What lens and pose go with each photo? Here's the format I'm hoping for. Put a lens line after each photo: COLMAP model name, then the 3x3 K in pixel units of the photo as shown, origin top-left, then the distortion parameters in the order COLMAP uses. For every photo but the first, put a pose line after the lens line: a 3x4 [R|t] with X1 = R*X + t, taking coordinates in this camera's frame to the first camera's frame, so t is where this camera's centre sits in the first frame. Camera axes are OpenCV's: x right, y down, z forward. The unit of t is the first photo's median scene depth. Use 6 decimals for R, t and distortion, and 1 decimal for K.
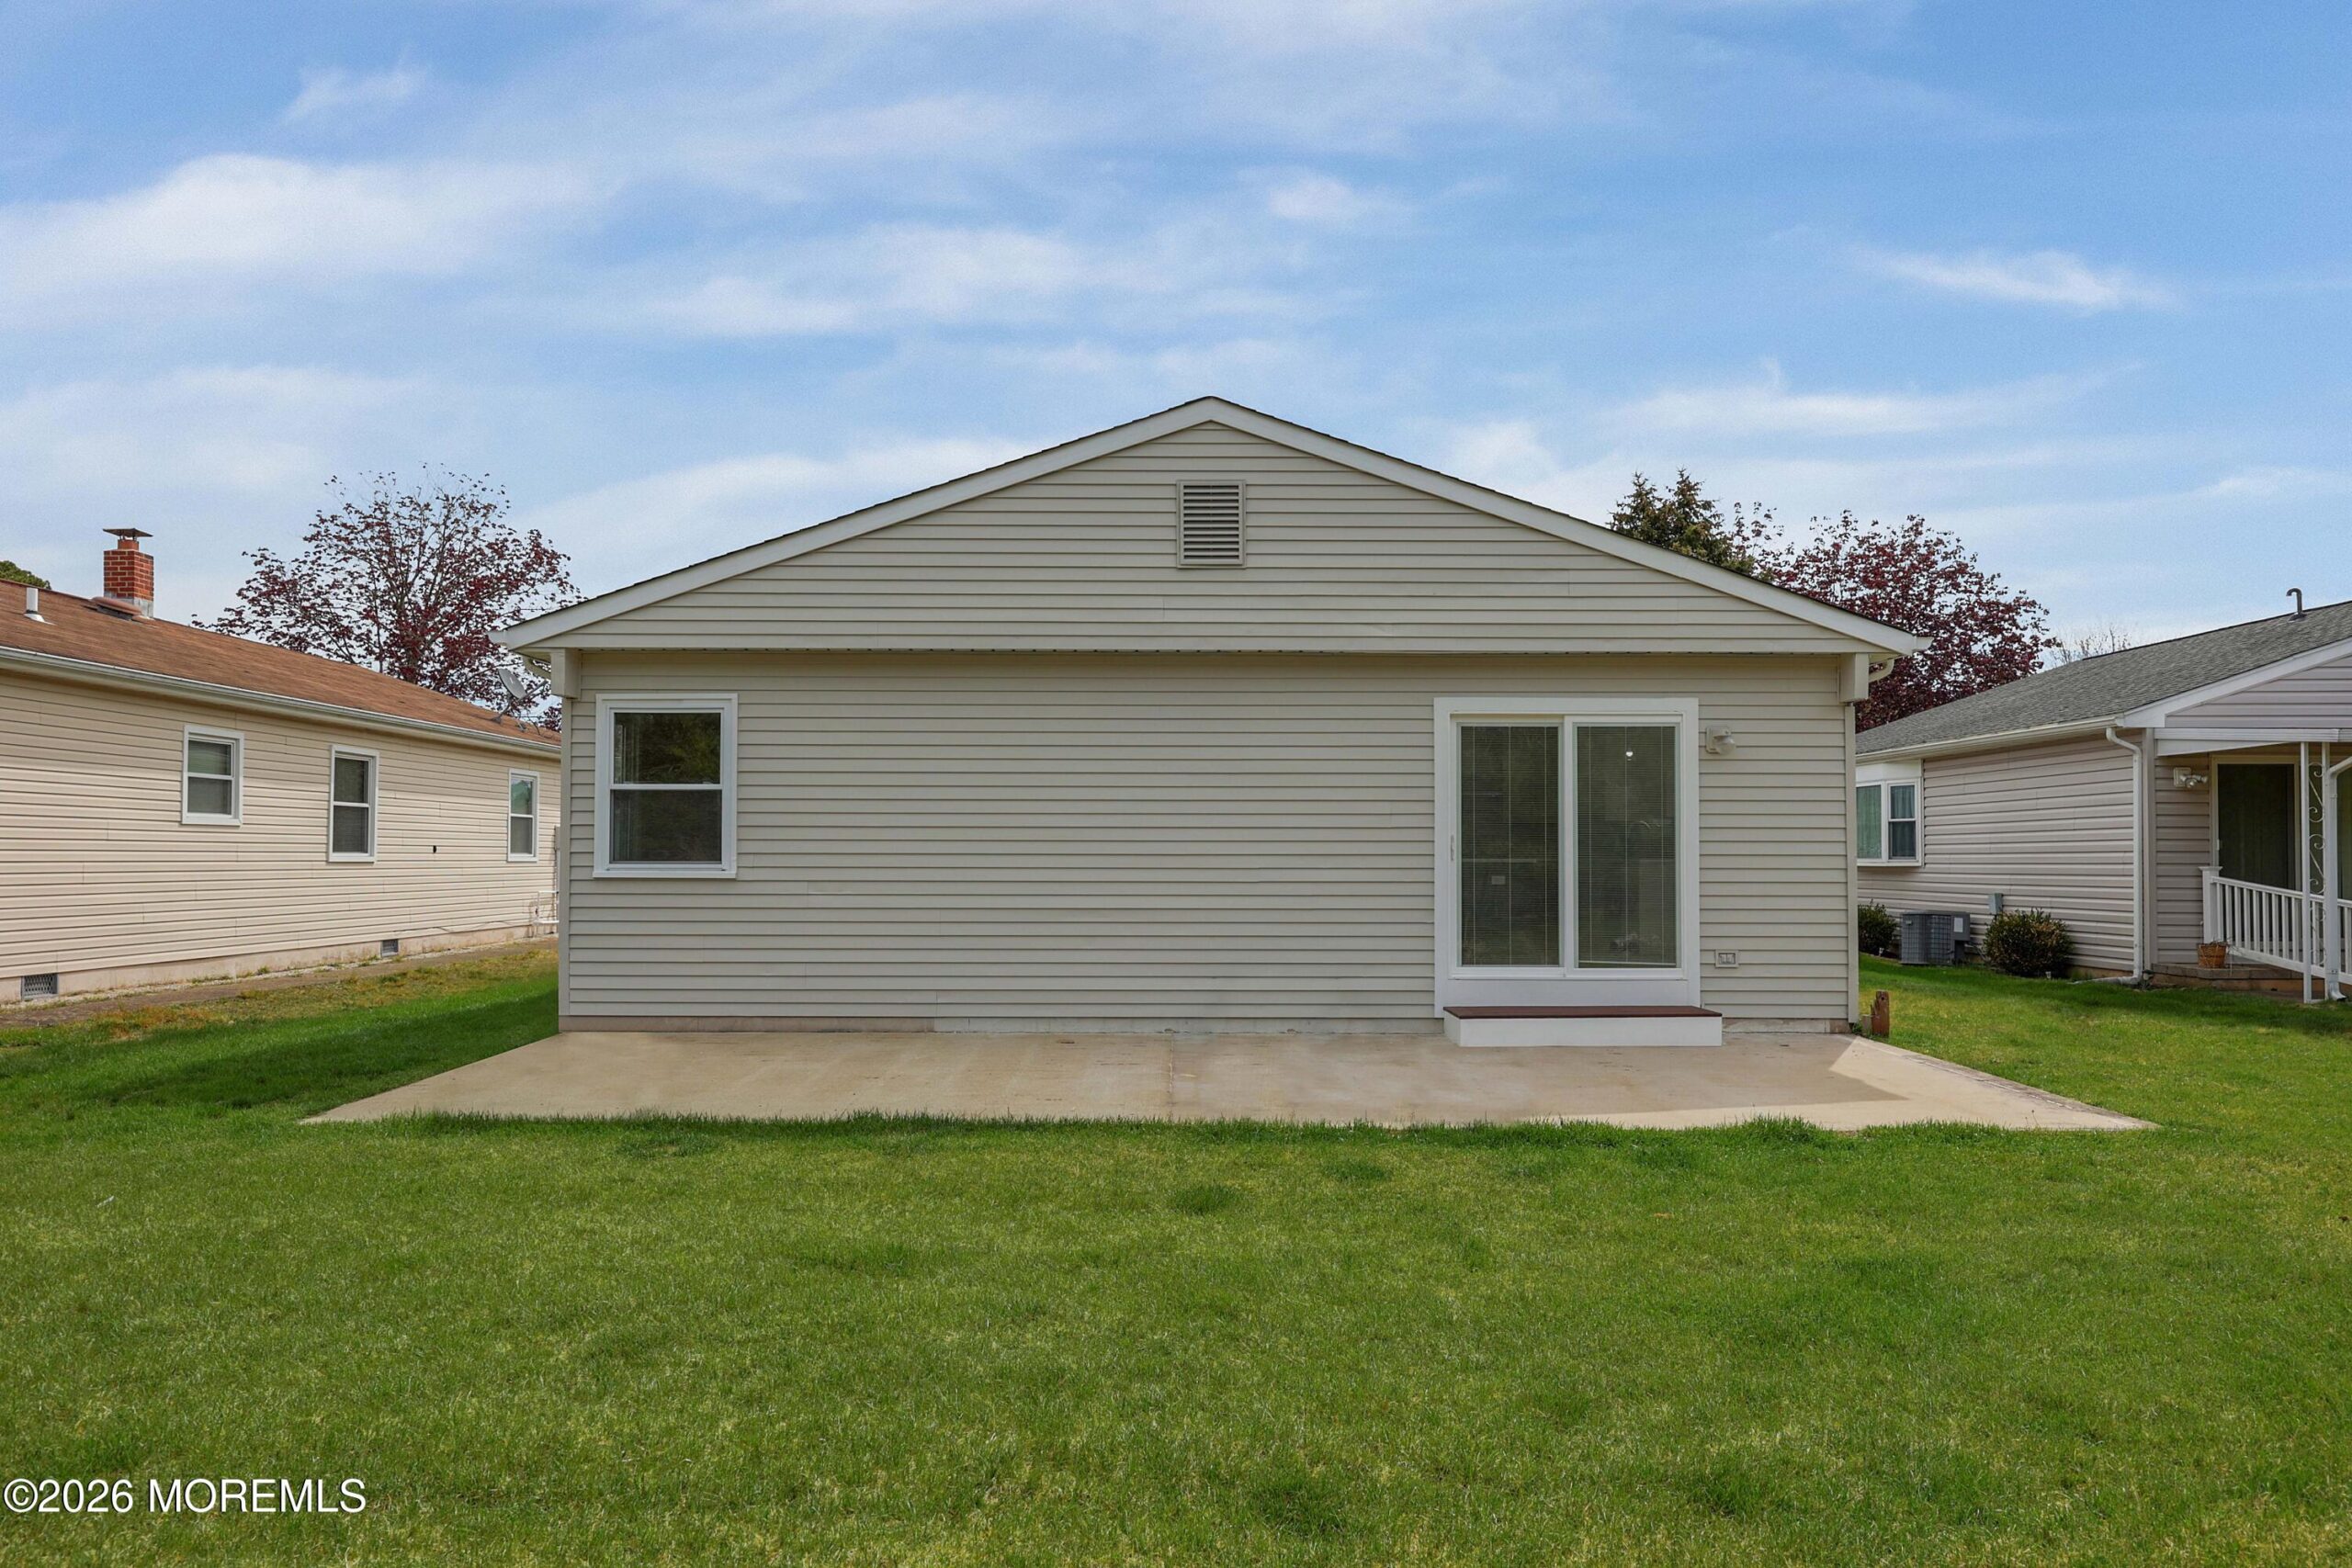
lens RADIAL K [[1527.6, 0, 1173.2], [0, 1527.6, 803.6], [0, 0, 1]] dist [-0.005420, -0.001367]
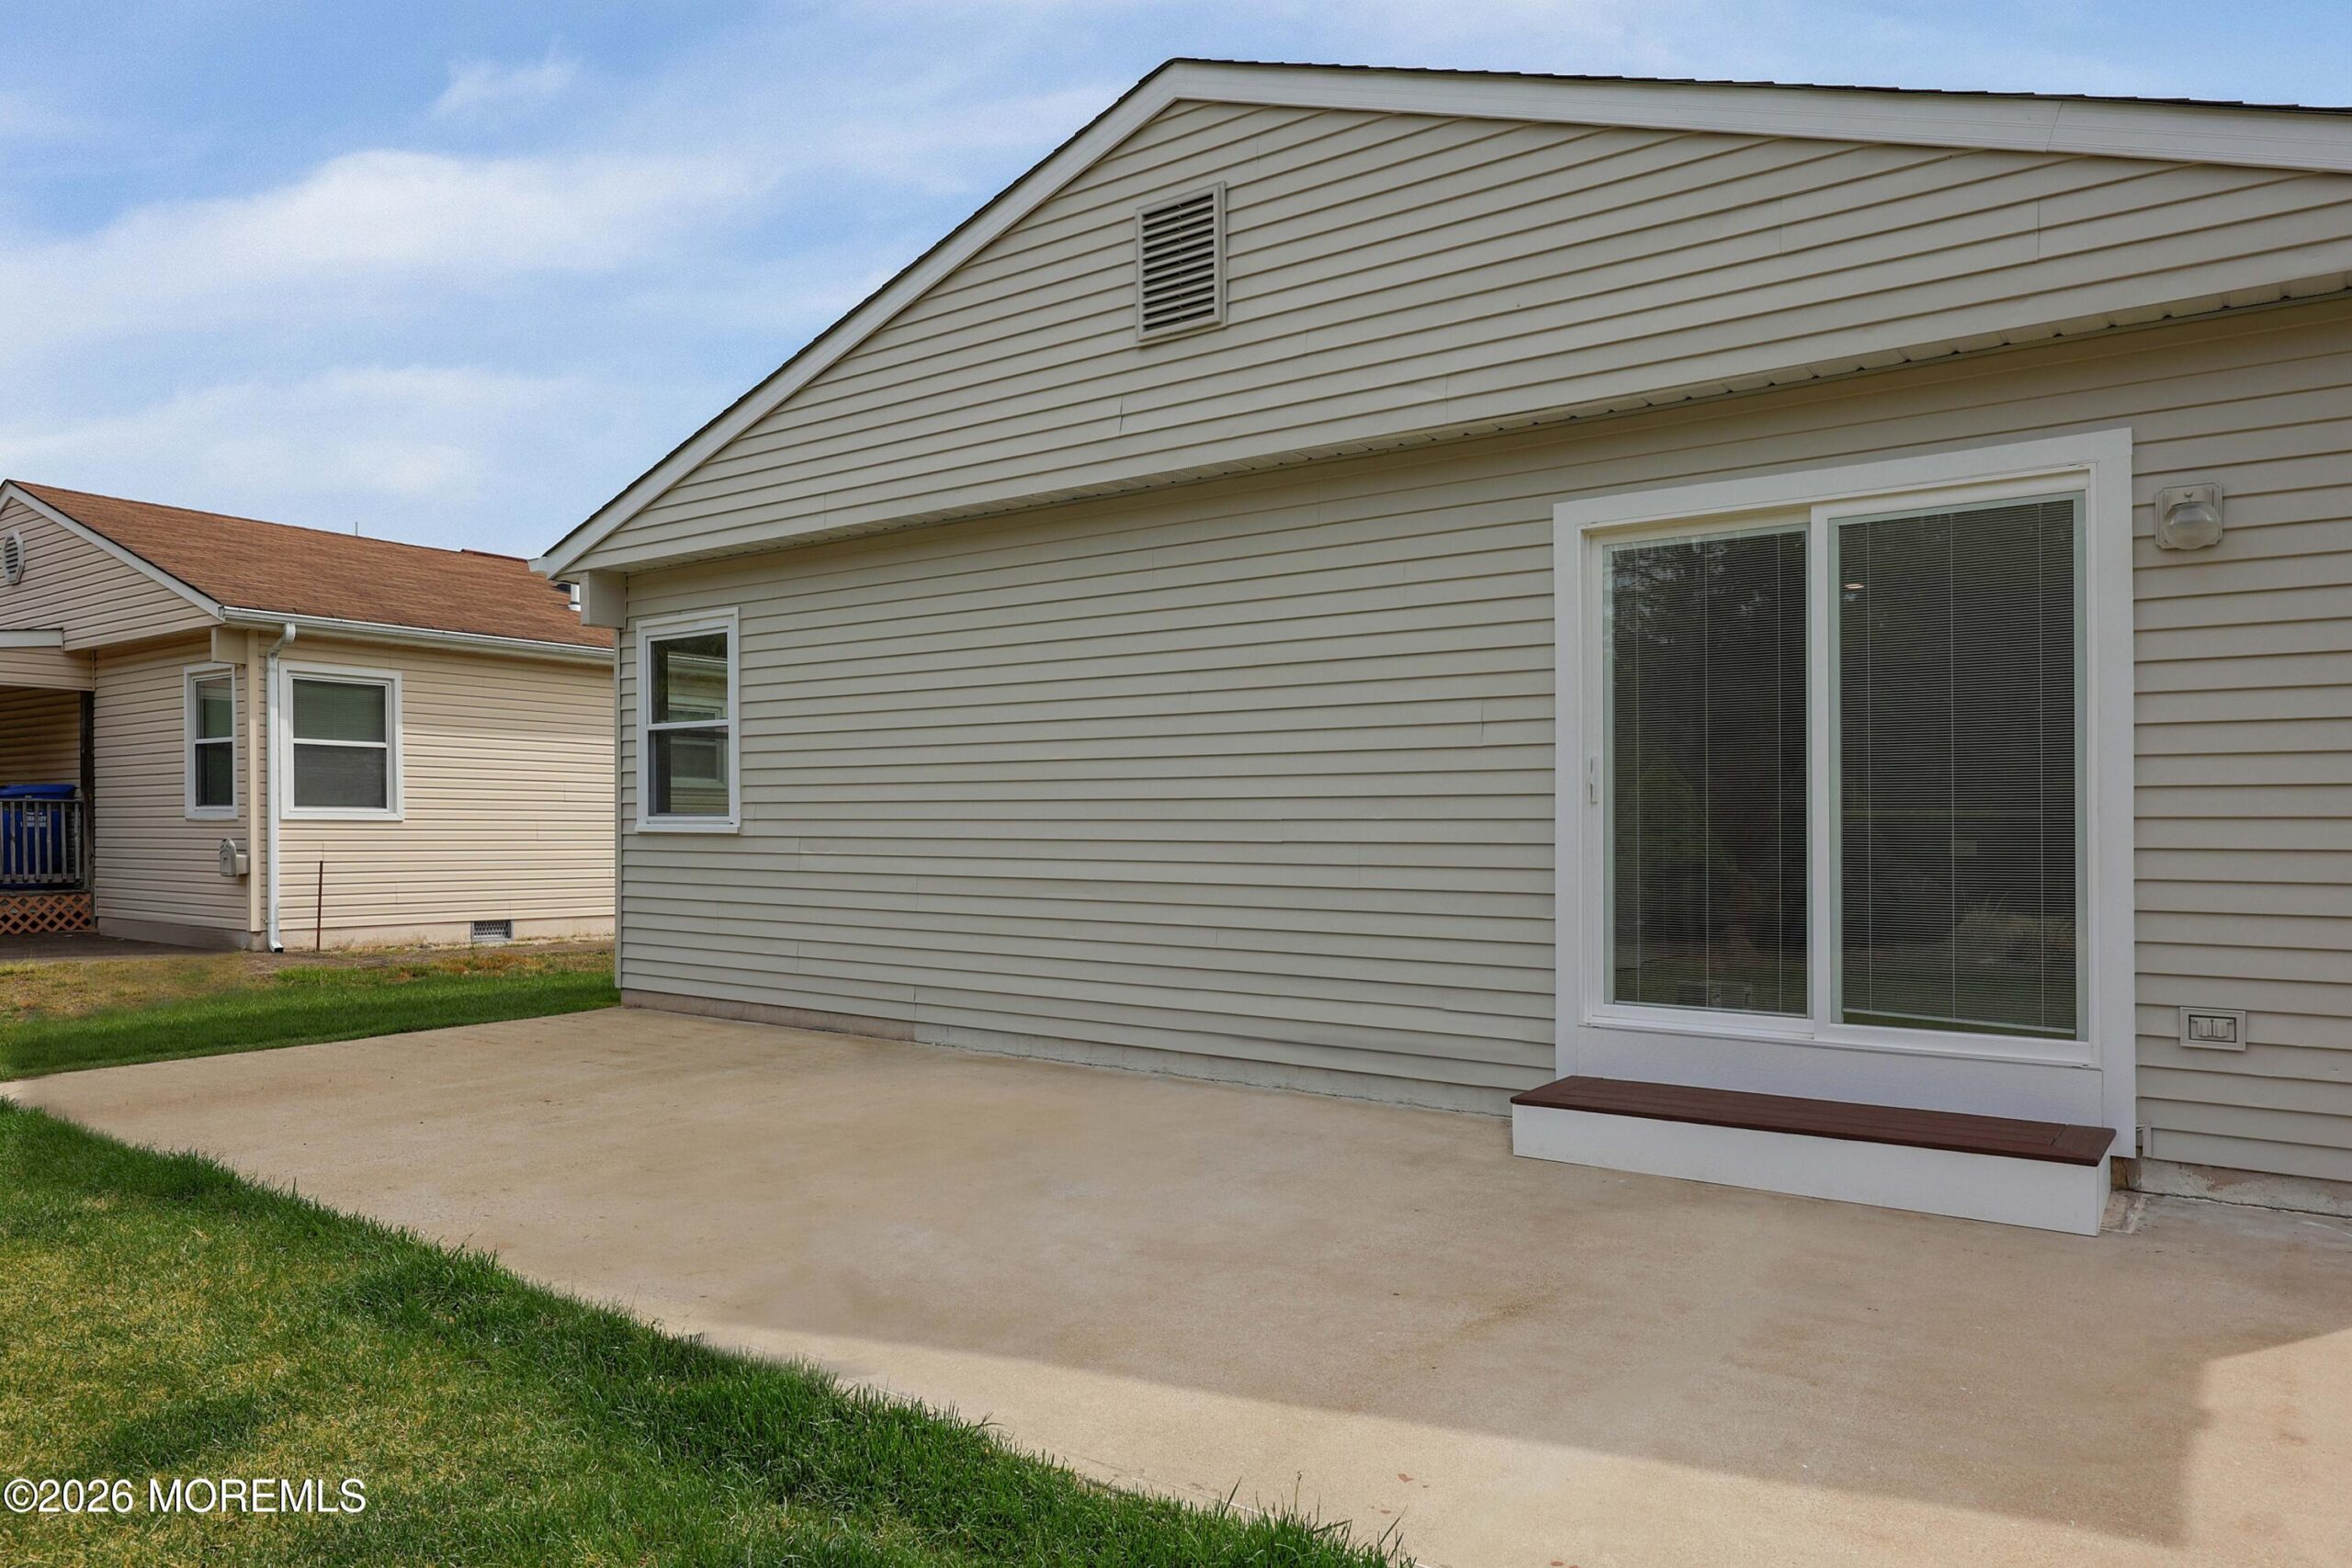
lens RADIAL K [[1497.1, 0, 1176.0], [0, 1497.1, 784.0], [0, 0, 1]] dist [-0.001240, -0.002170]
pose [[0.804799, -0.016660, -0.593314, 0.377891], [0.018819, 0.999820, -0.002547, 0.028850], [0.593249, -0.009115, 0.804967, 0.491469]]
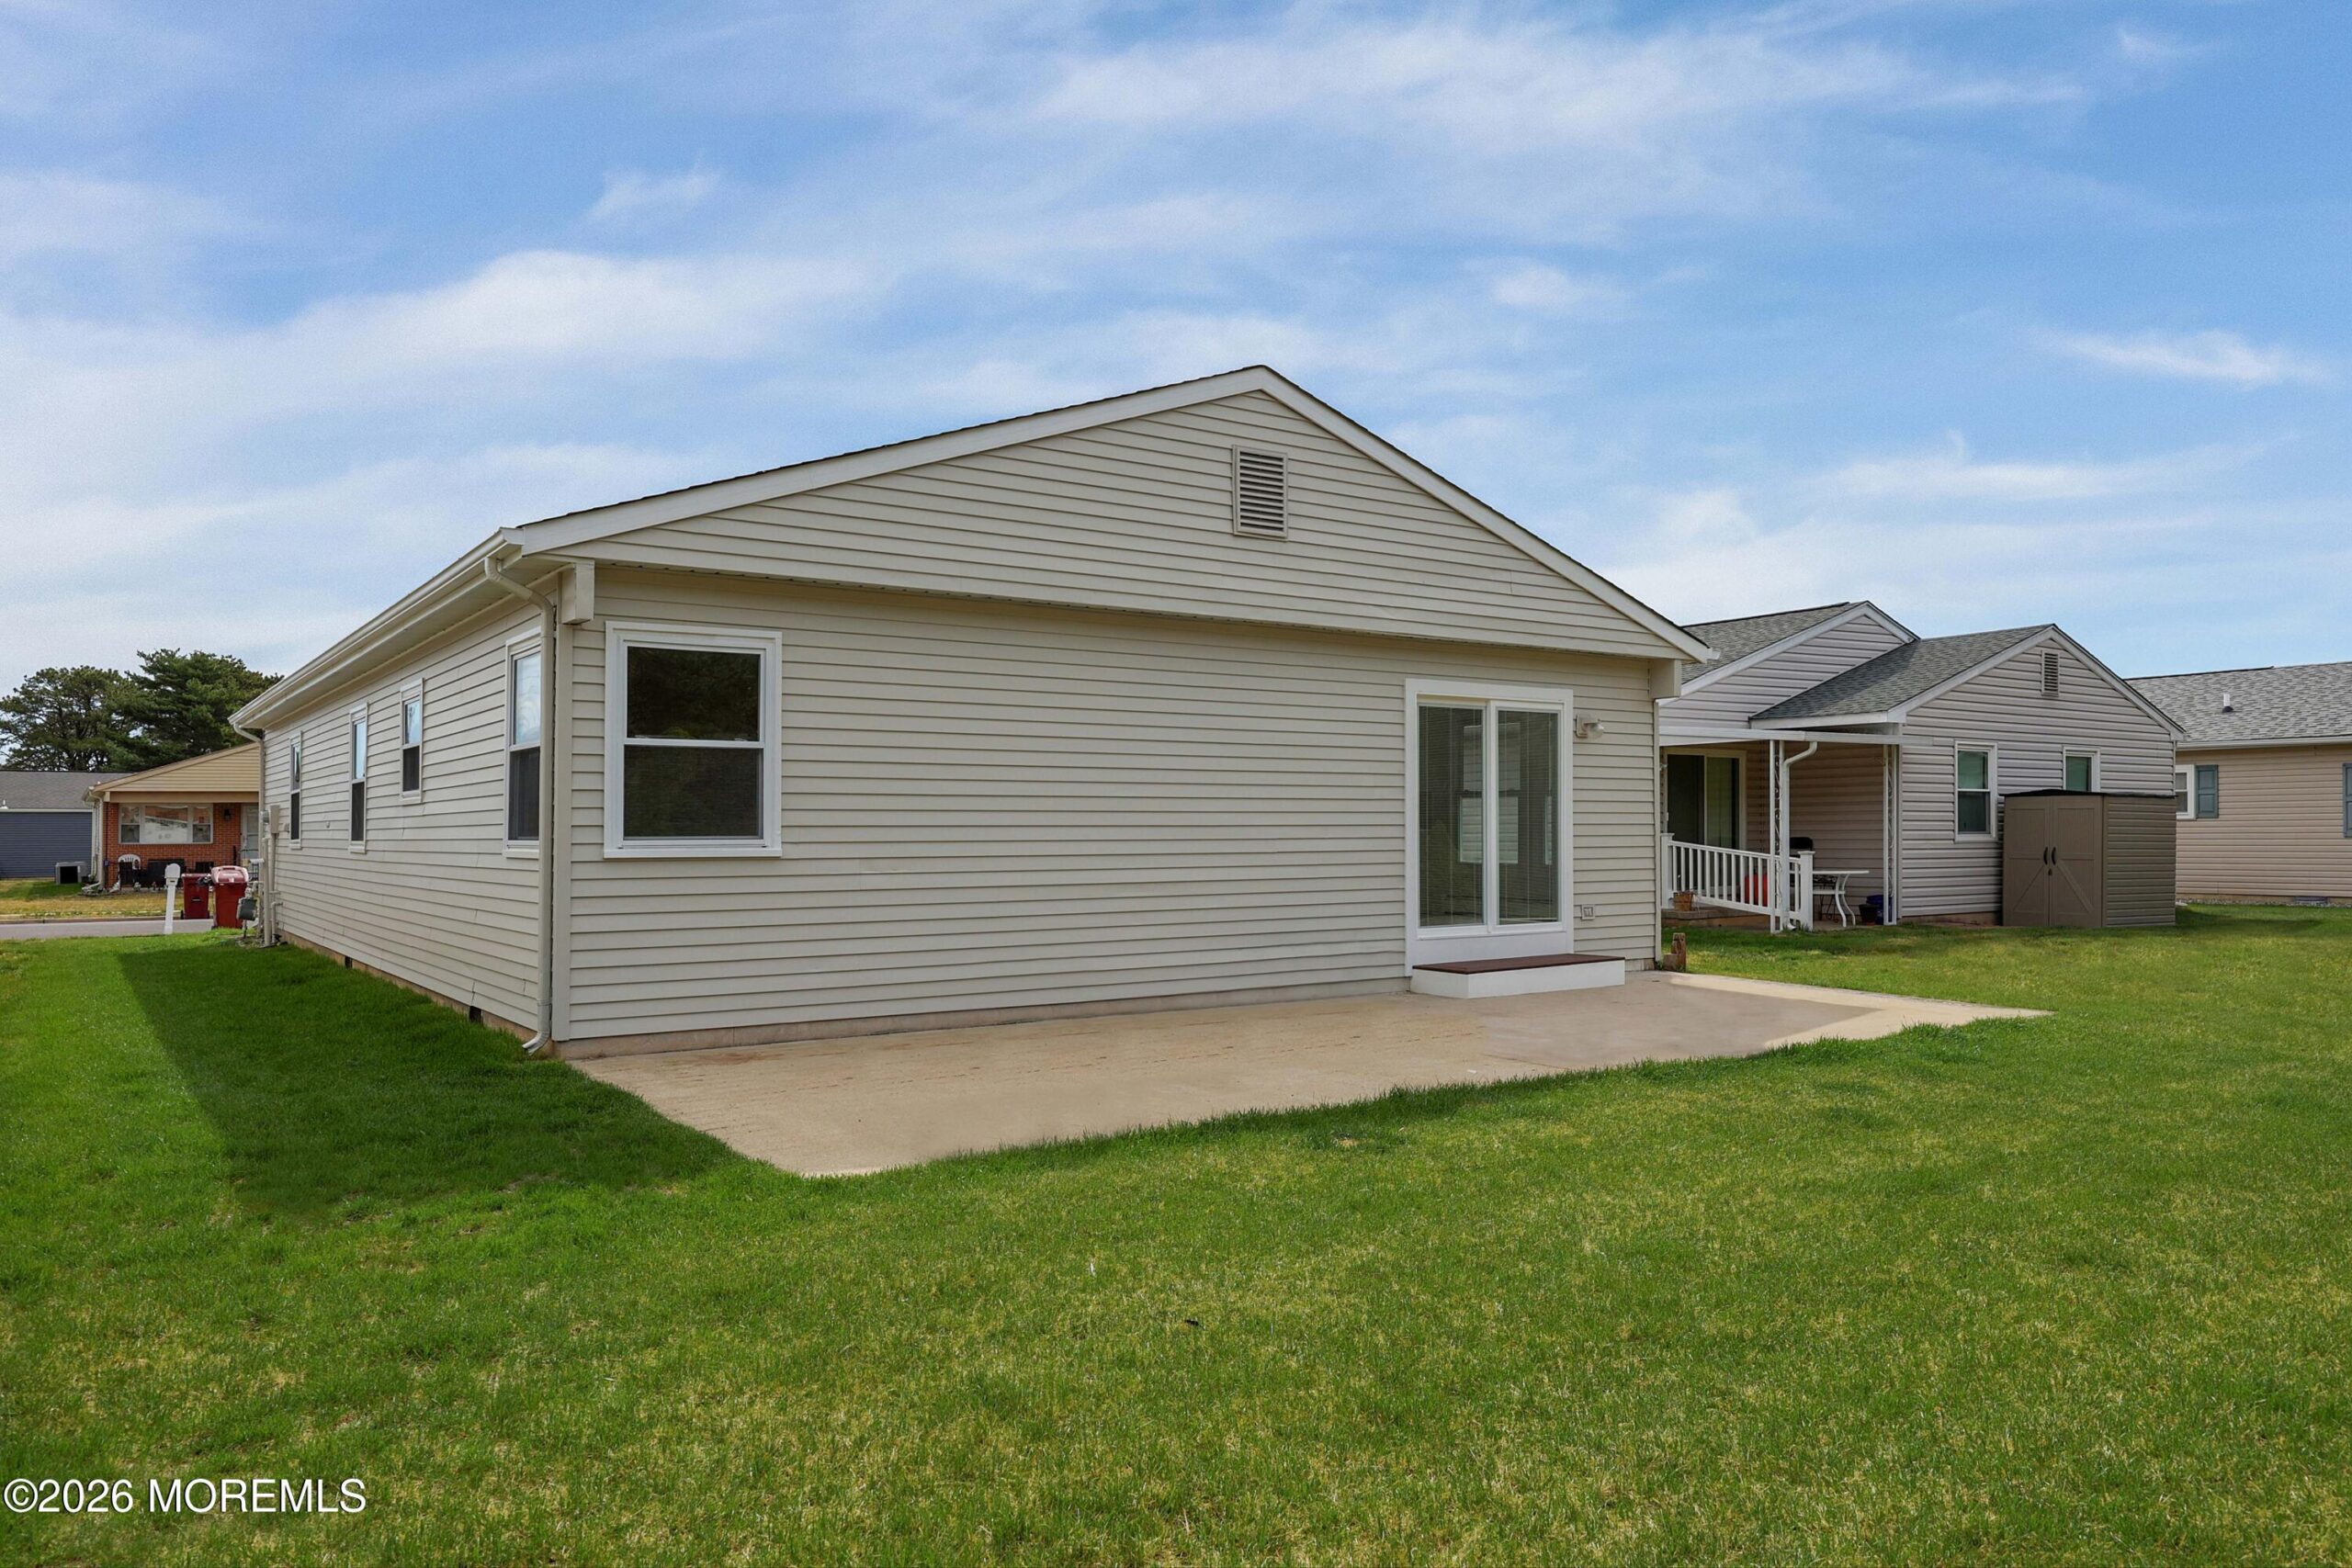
lens RADIAL K [[1601.8, 0, 1176.0], [0, 1601.8, 784.0], [0, 0, 1]] dist [-0.003002, -0.001055]
pose [[0.820551, 0.010940, 0.571469, -0.603798], [-0.013791, 0.999905, 0.000659, 0.006309], [-0.571408, -0.008422, 0.820623, 0.169105]]
